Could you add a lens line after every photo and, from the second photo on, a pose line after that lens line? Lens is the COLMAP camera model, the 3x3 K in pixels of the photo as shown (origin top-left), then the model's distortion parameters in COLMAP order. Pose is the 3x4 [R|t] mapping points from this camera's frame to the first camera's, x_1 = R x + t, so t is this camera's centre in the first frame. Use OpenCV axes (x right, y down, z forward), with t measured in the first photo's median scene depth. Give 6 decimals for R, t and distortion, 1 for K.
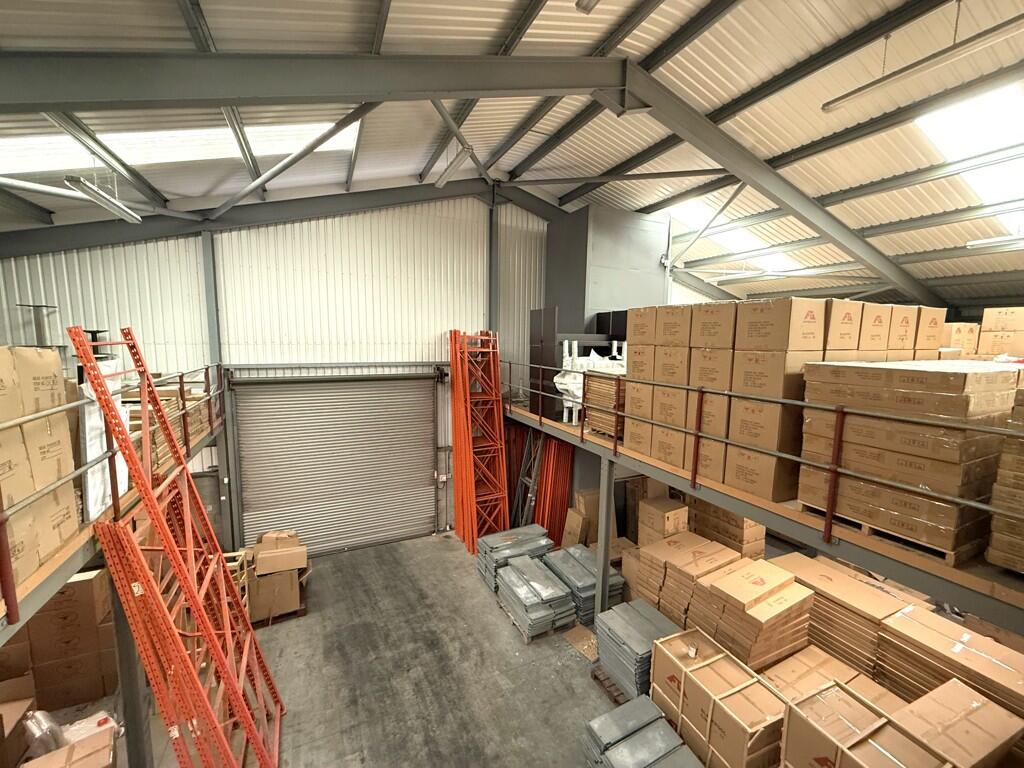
lens RADIAL K [[410.2, 0, 512.3], [0, 410.2, 384.1], [0, 0, 1]] dist [-0.000018, 0.000078]
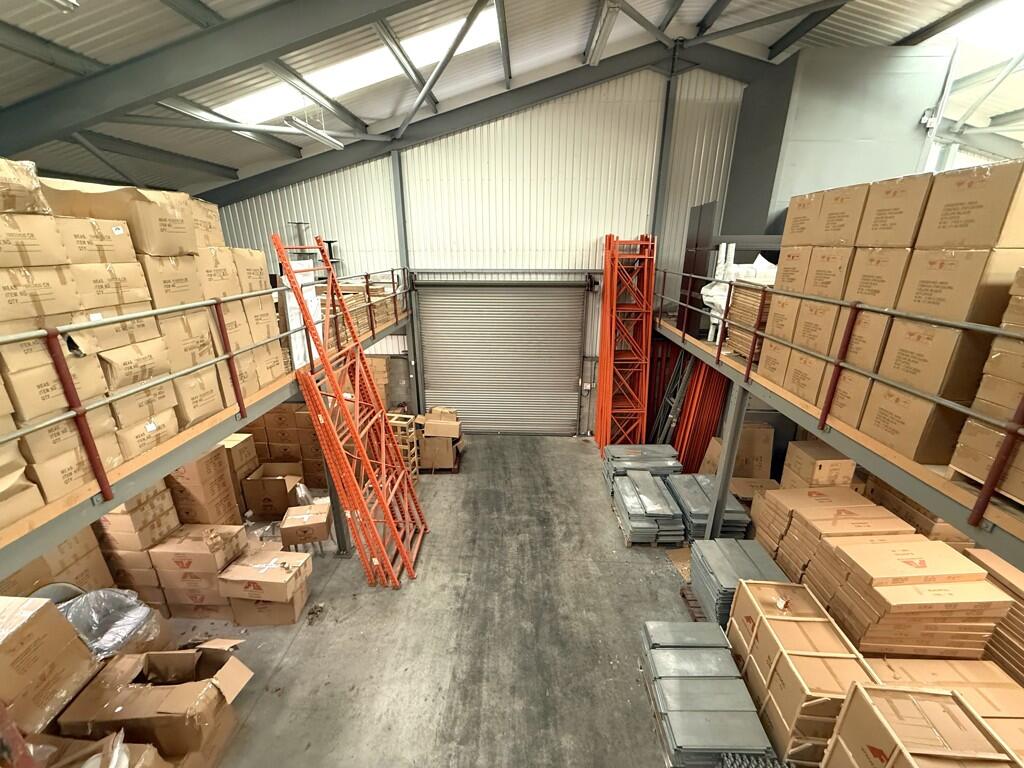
lens RADIAL K [[410.2, 0, 510.5], [0, 410.2, 385.4], [0, 0, 1]] dist [-0.000018, 0.000078]
pose [[0.884983, 0.138124, -0.444664, 0.192307], [-0.041969, 0.974764, 0.219258, 0.013264], [0.463727, -0.175377, 0.868447, 0.023428]]
